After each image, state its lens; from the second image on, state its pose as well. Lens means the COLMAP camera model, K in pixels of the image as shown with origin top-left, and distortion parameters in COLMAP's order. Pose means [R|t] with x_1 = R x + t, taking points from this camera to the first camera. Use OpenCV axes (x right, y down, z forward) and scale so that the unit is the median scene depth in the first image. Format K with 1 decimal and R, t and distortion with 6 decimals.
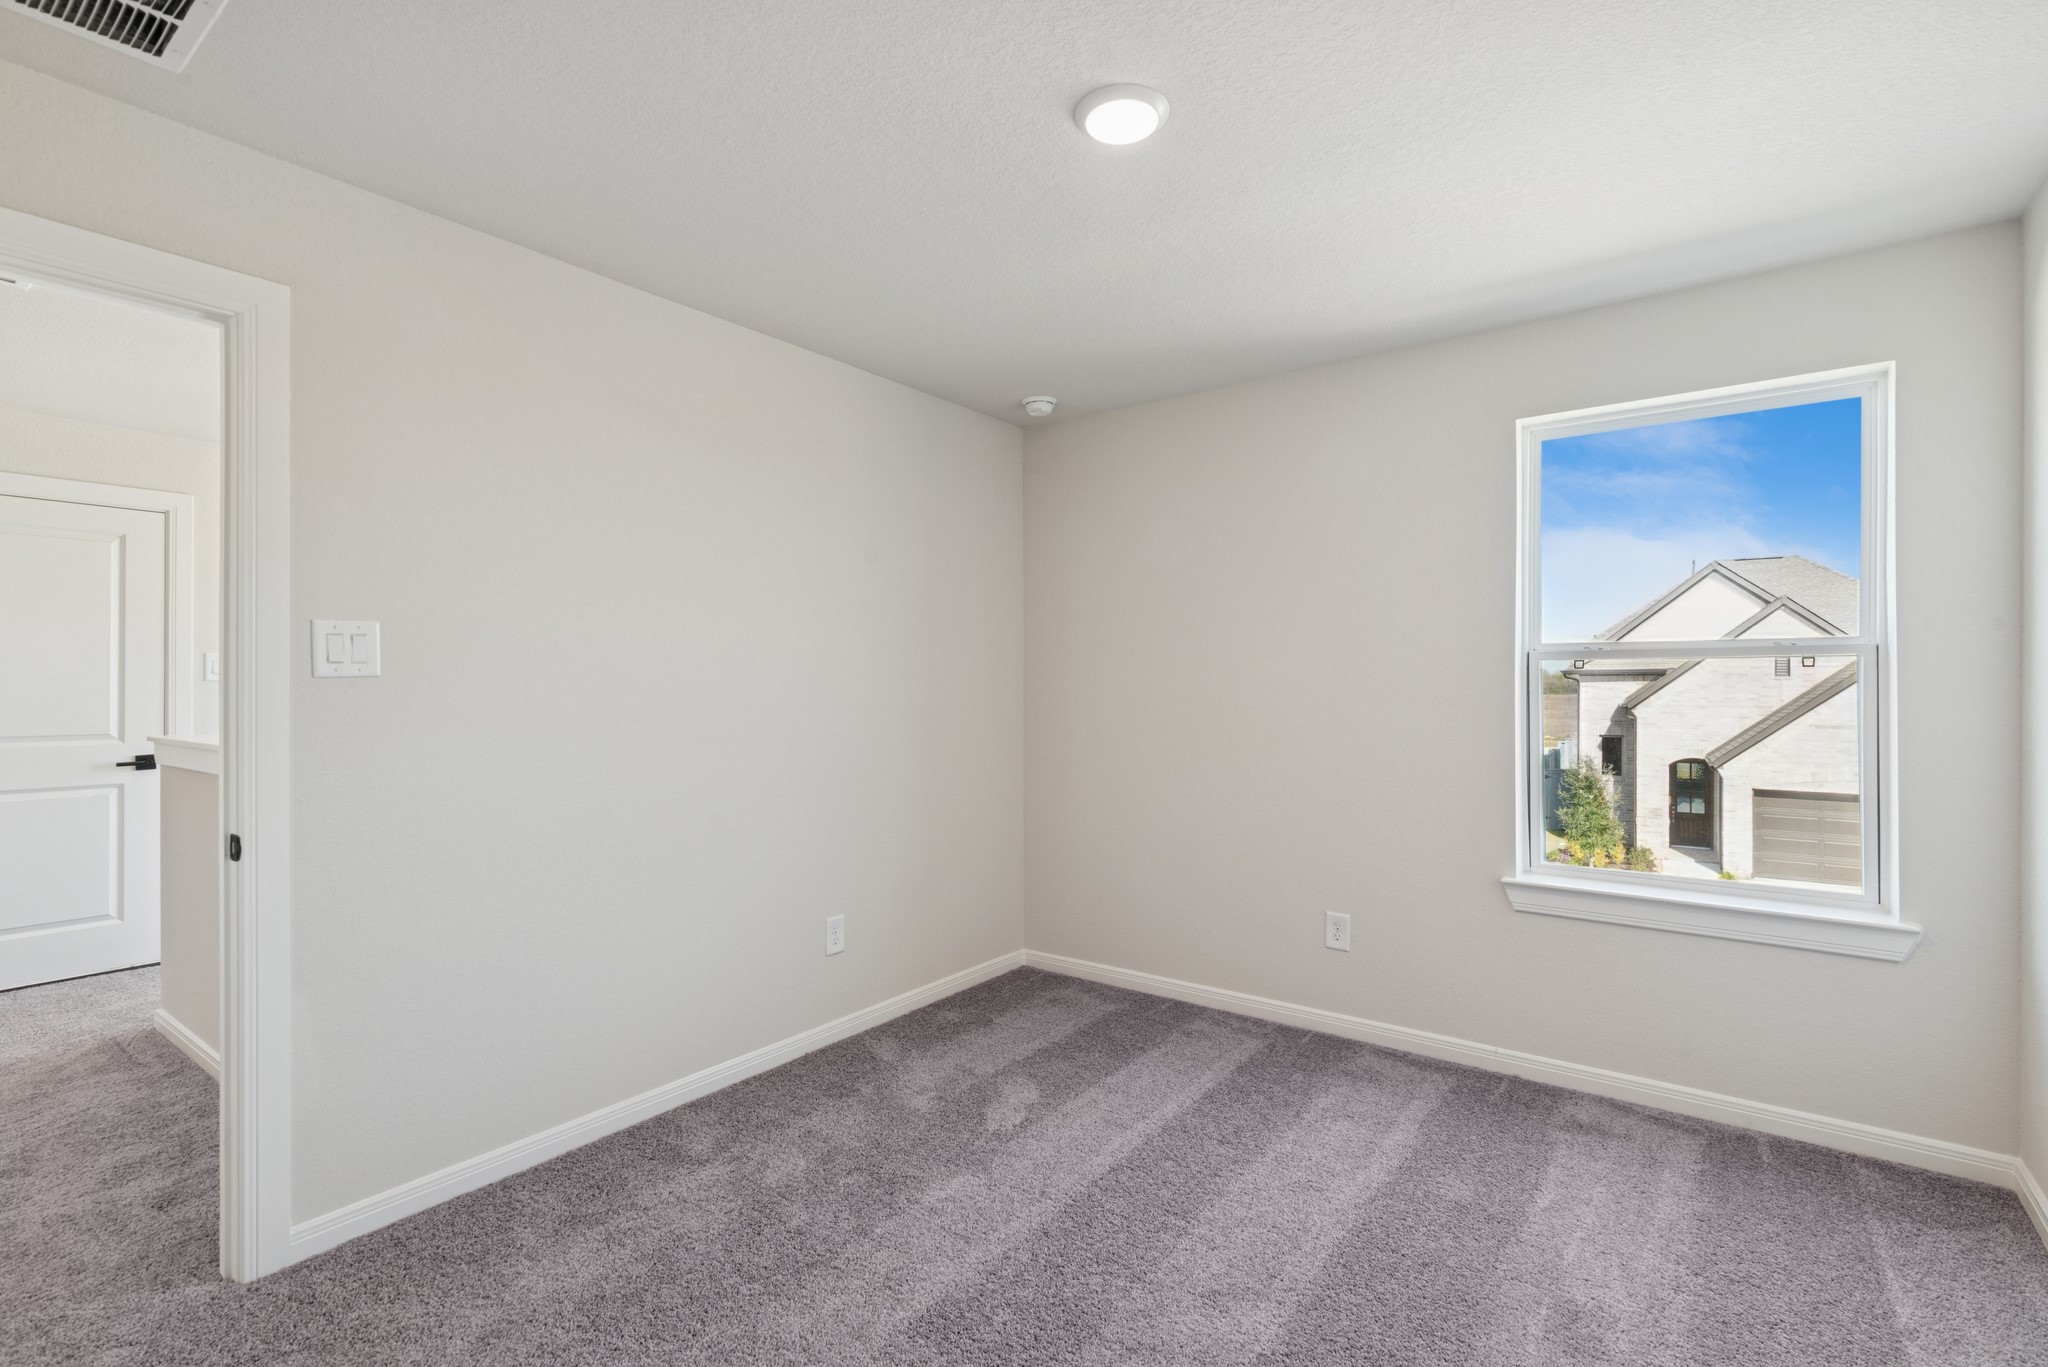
lens RADIAL K [[956.4, 0, 1036.5], [0, 956.4, 695.4], [0, 0, 1]] dist [0.008159, -0.000081]
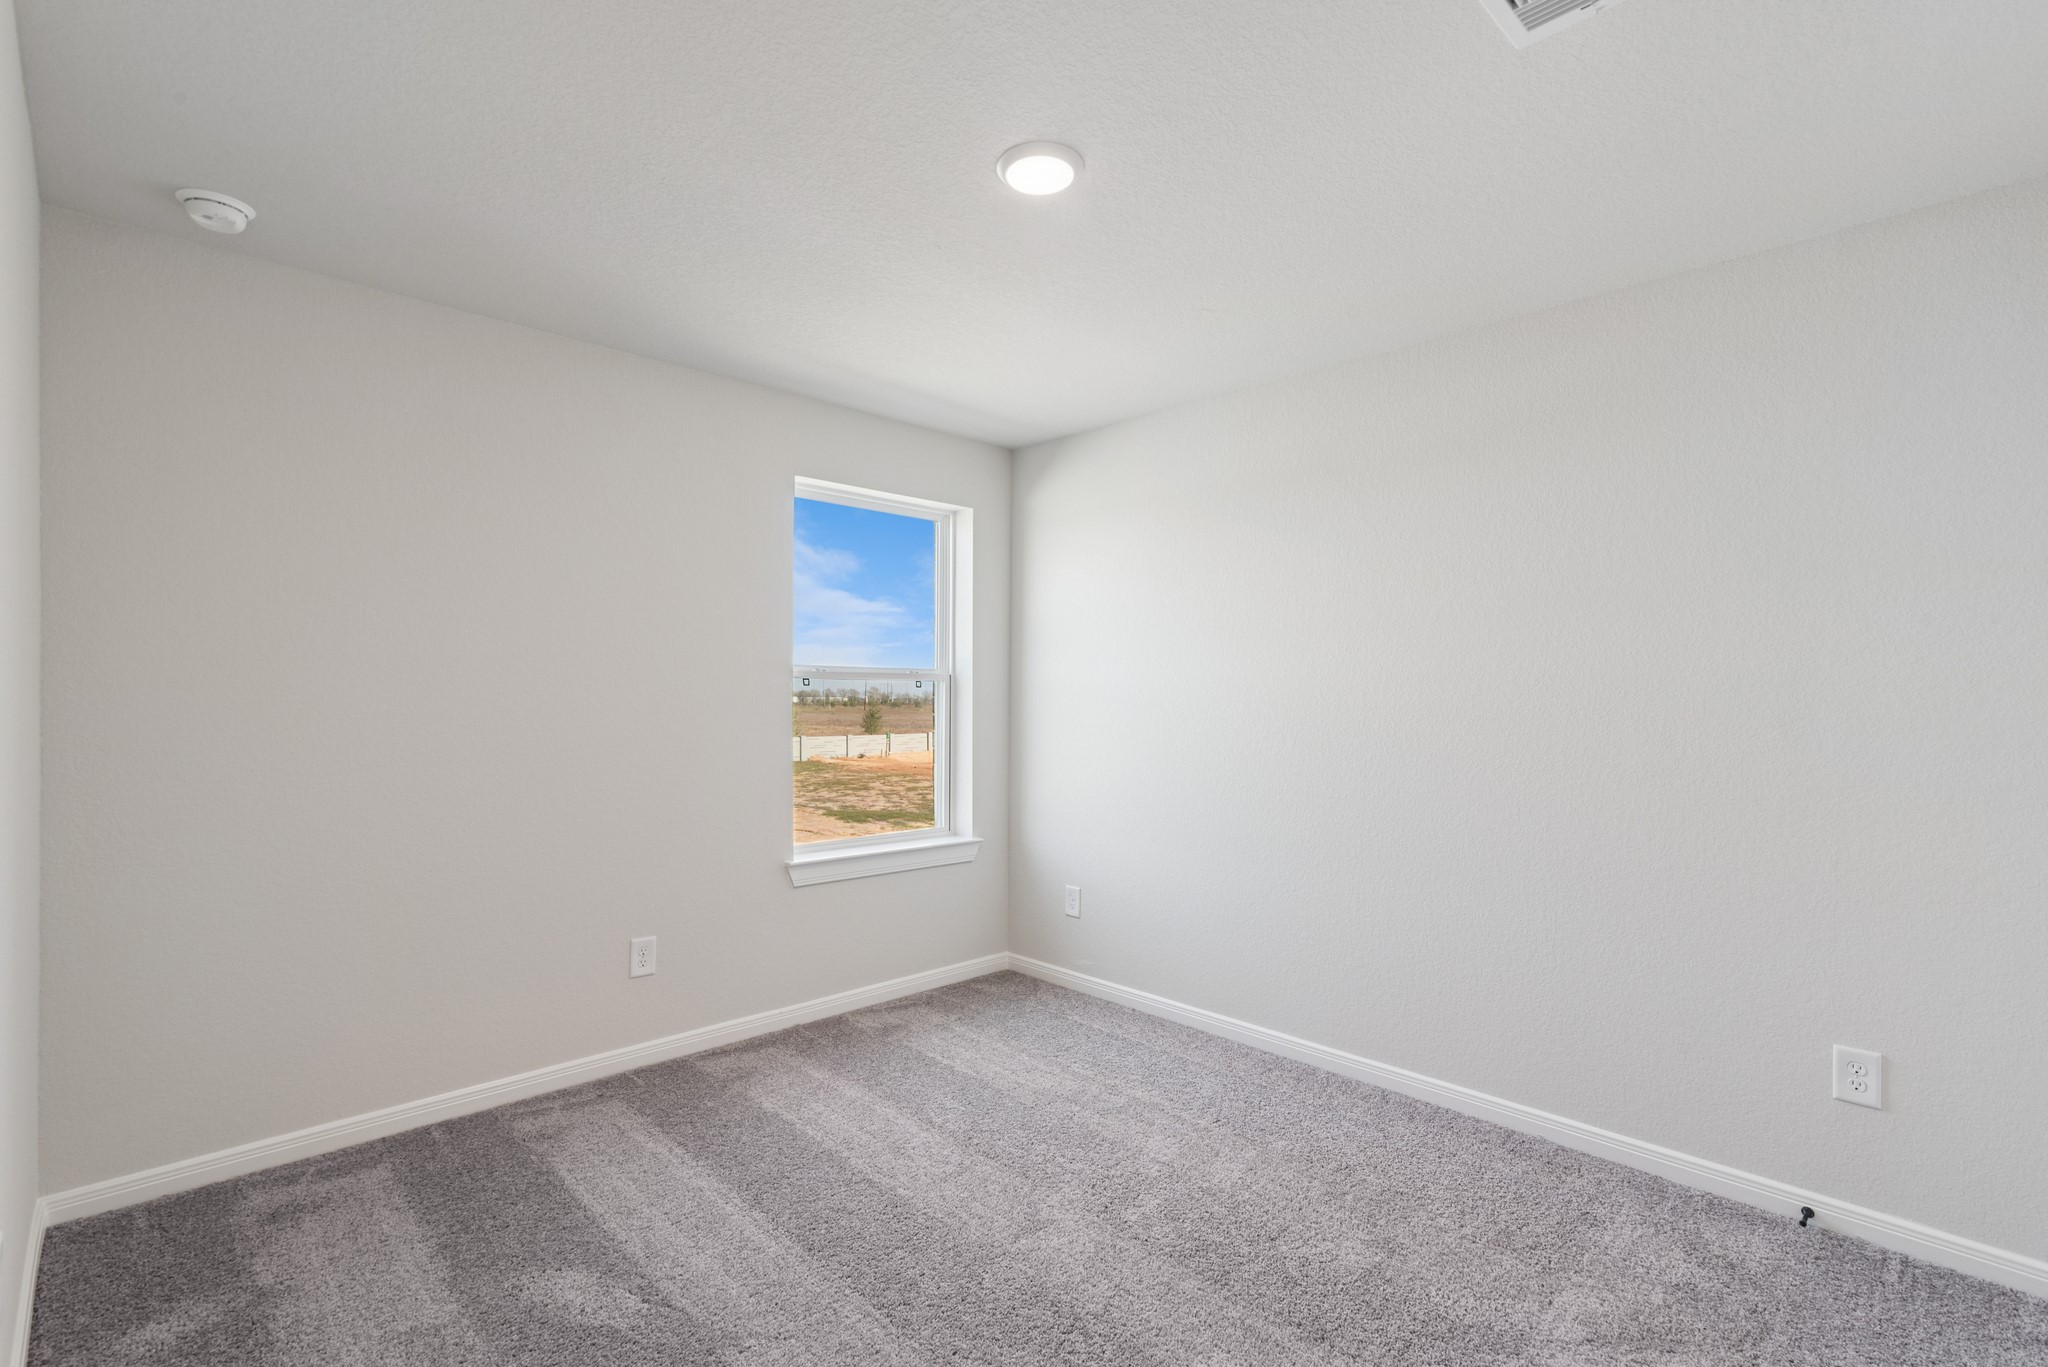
lens RADIAL K [[937.0, 0, 1022.5], [0, 937.0, 716.5], [0, 0, 1]] dist [0.011617, -0.000109]
pose [[0.155638, -0.015580, 0.987691, -0.613929], [0.005663, 0.999873, 0.014880, -0.003734], [-0.987798, 0.003277, 0.155706, 0.544882]]
